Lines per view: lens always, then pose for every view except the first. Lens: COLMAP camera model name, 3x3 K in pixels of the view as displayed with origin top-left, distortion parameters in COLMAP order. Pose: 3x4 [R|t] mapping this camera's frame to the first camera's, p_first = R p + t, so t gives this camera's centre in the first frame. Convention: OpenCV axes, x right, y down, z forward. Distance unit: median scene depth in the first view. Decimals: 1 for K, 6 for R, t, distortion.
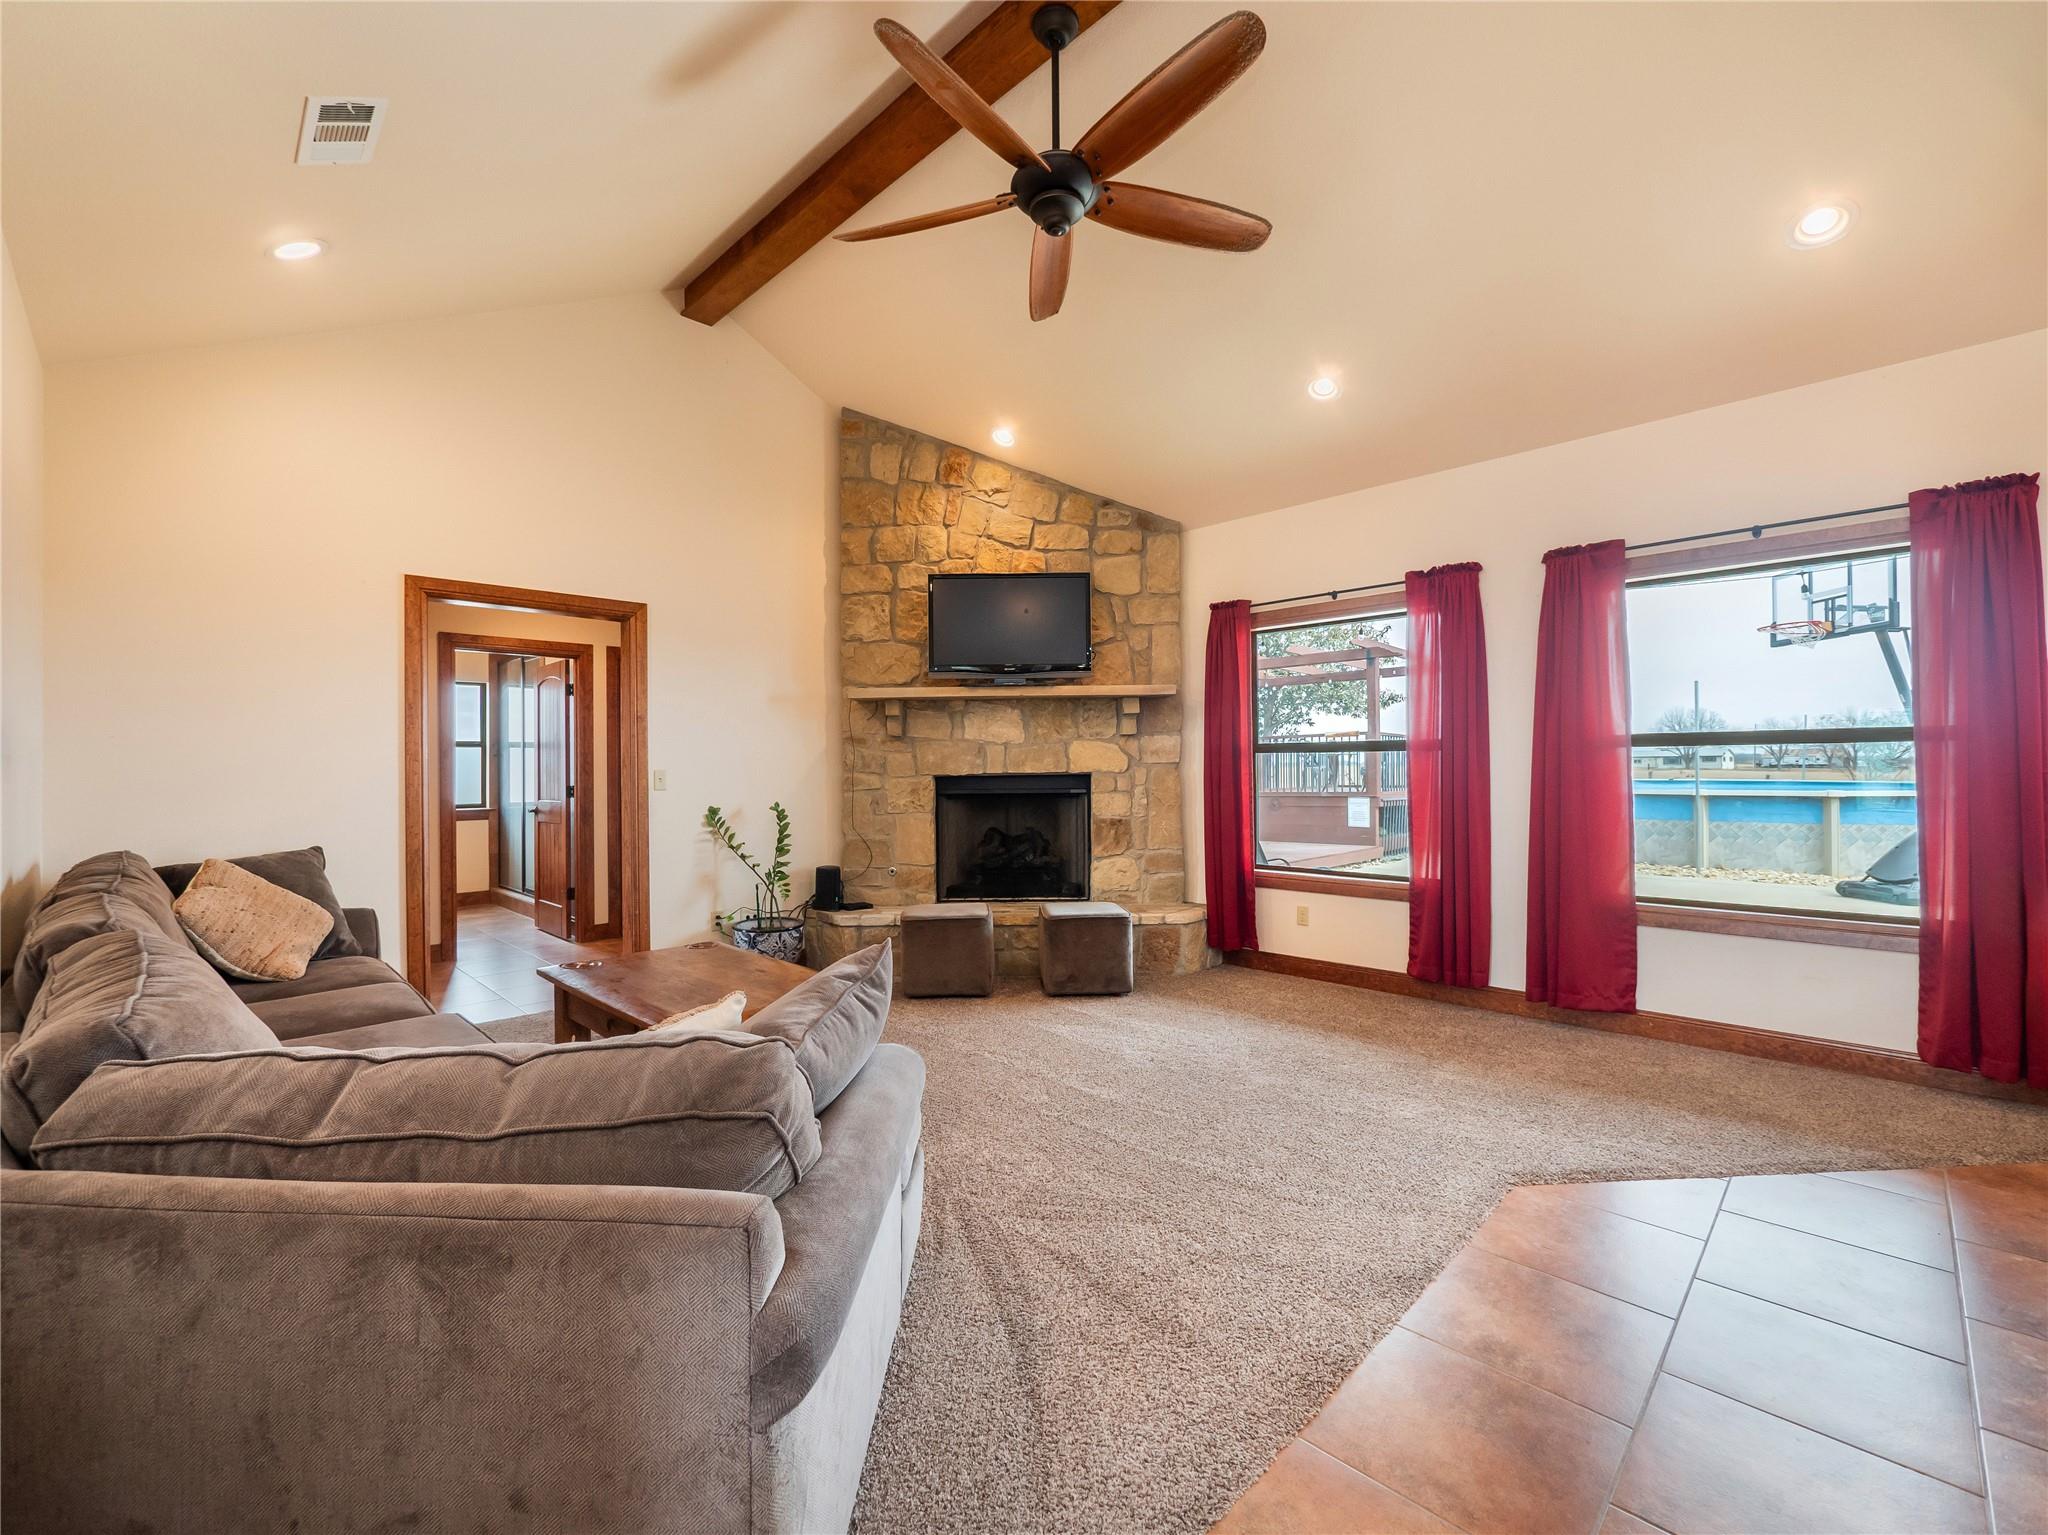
lens RADIAL K [[880.0, 0, 1024.0], [0, 880.0, 767.5], [0, 0, 1]] dist [-0.000309, -0.000002]
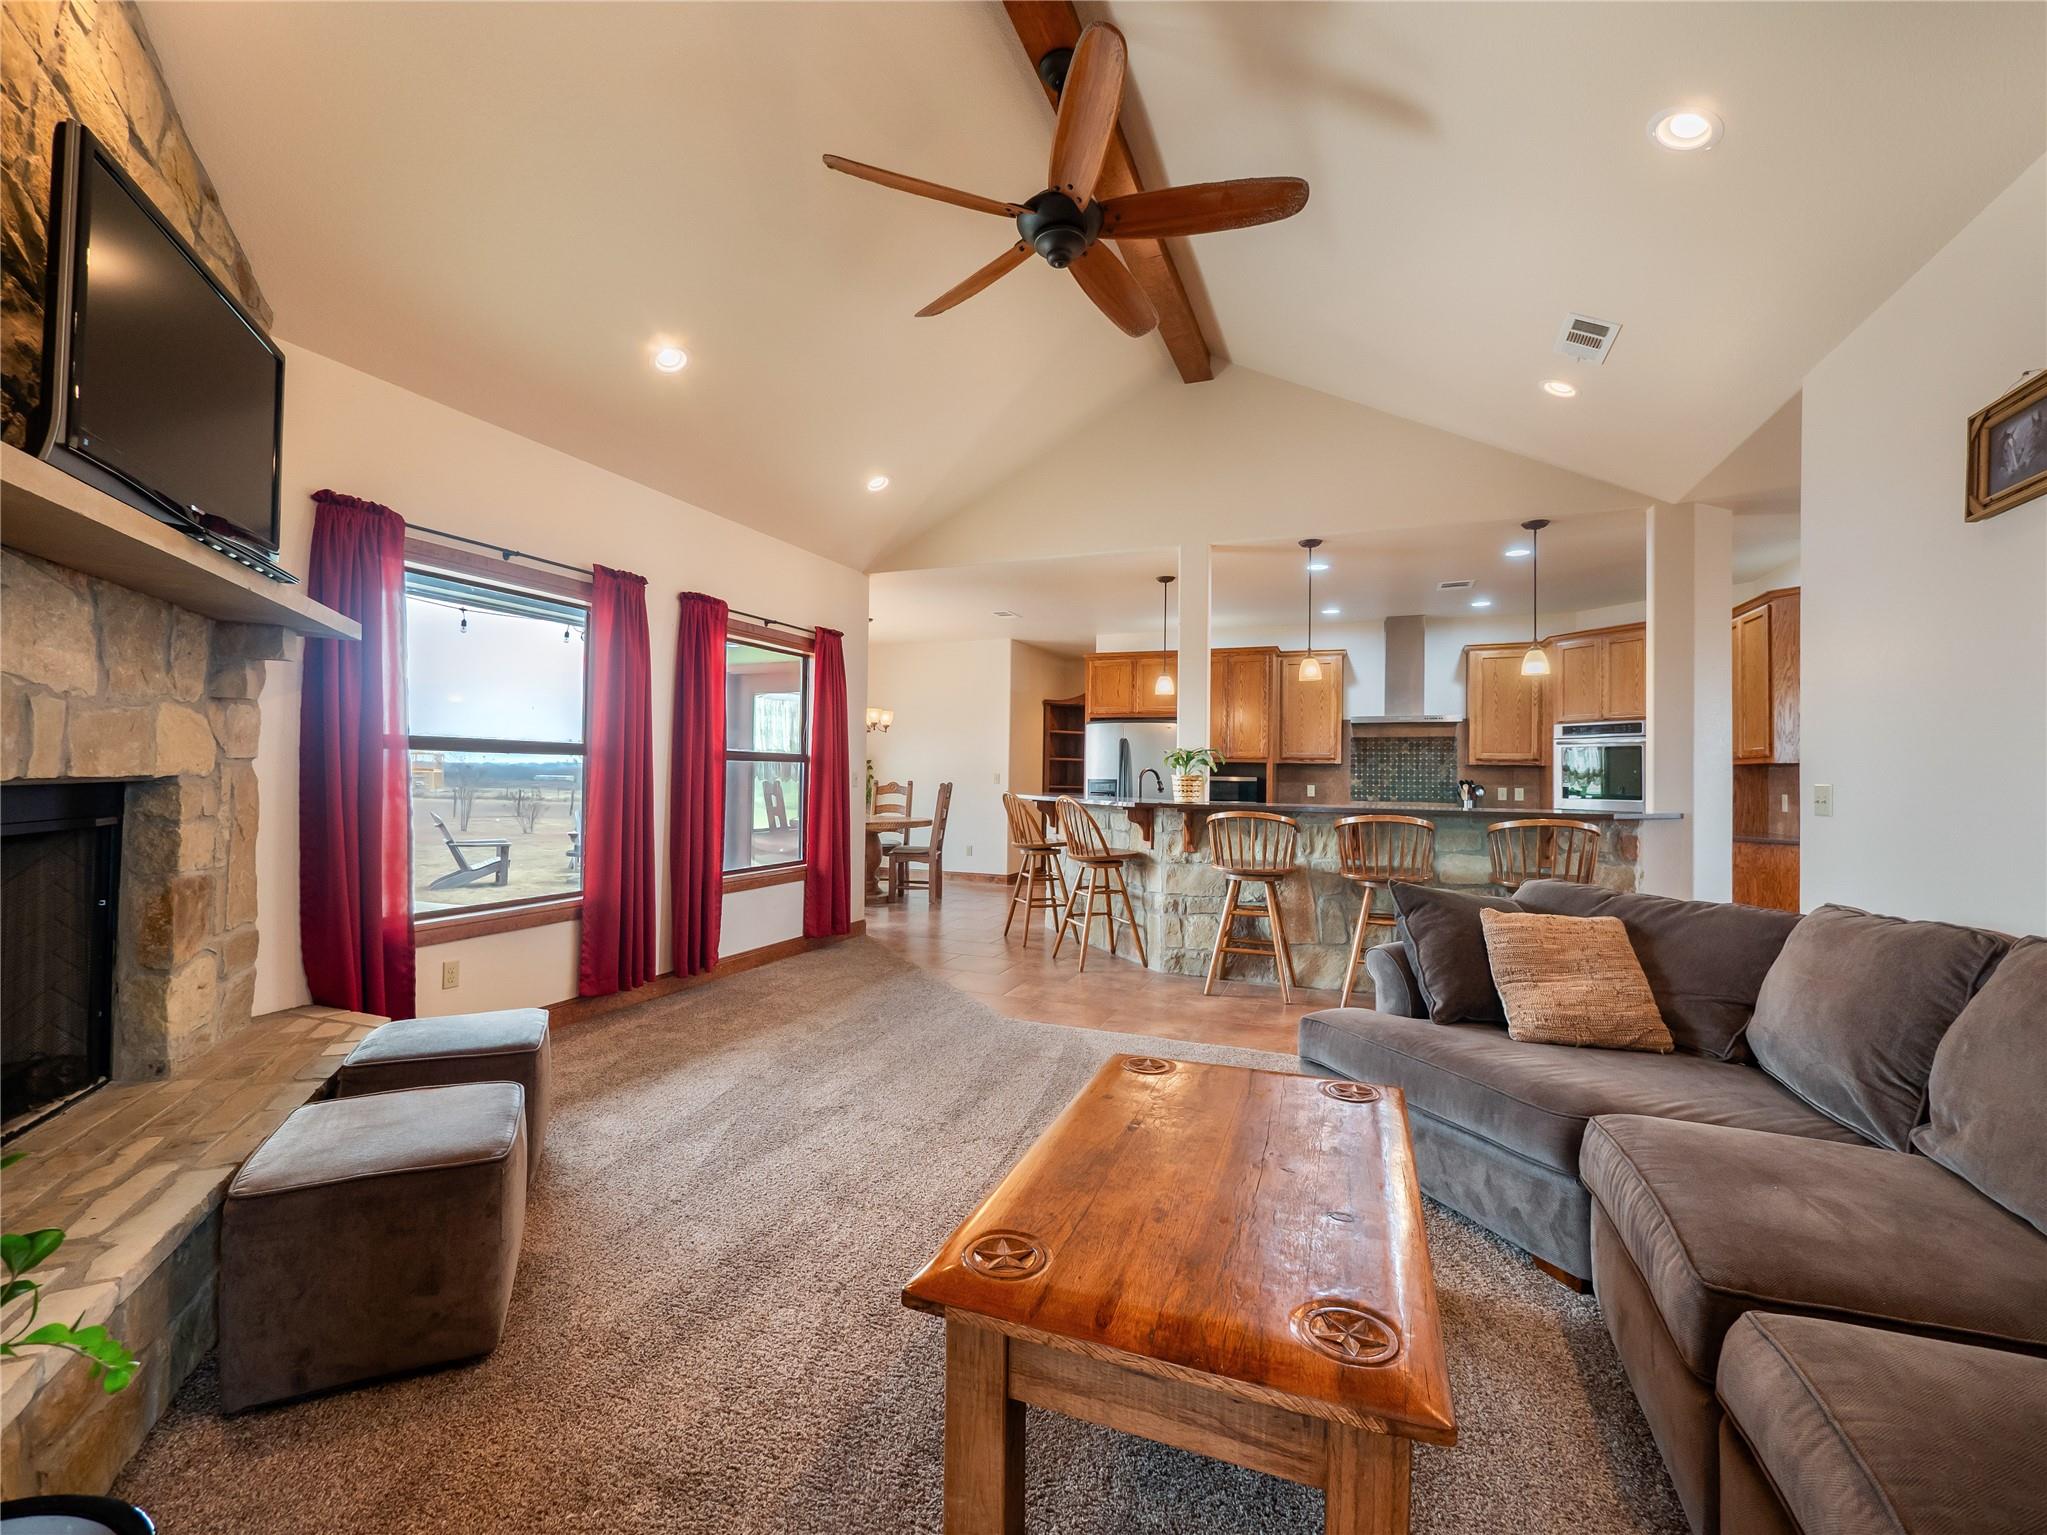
lens RADIAL K [[879.6, 0, 1023.5], [0, 879.6, 767.5], [0, 0, 1]] dist [-0.000309, -0.000002]
pose [[-0.383226, 0.009181, 0.923609, -0.497298], [-0.019219, 0.999655, -0.017911, 0.000954], [-0.923455, -0.024615, -0.382917, 0.777404]]
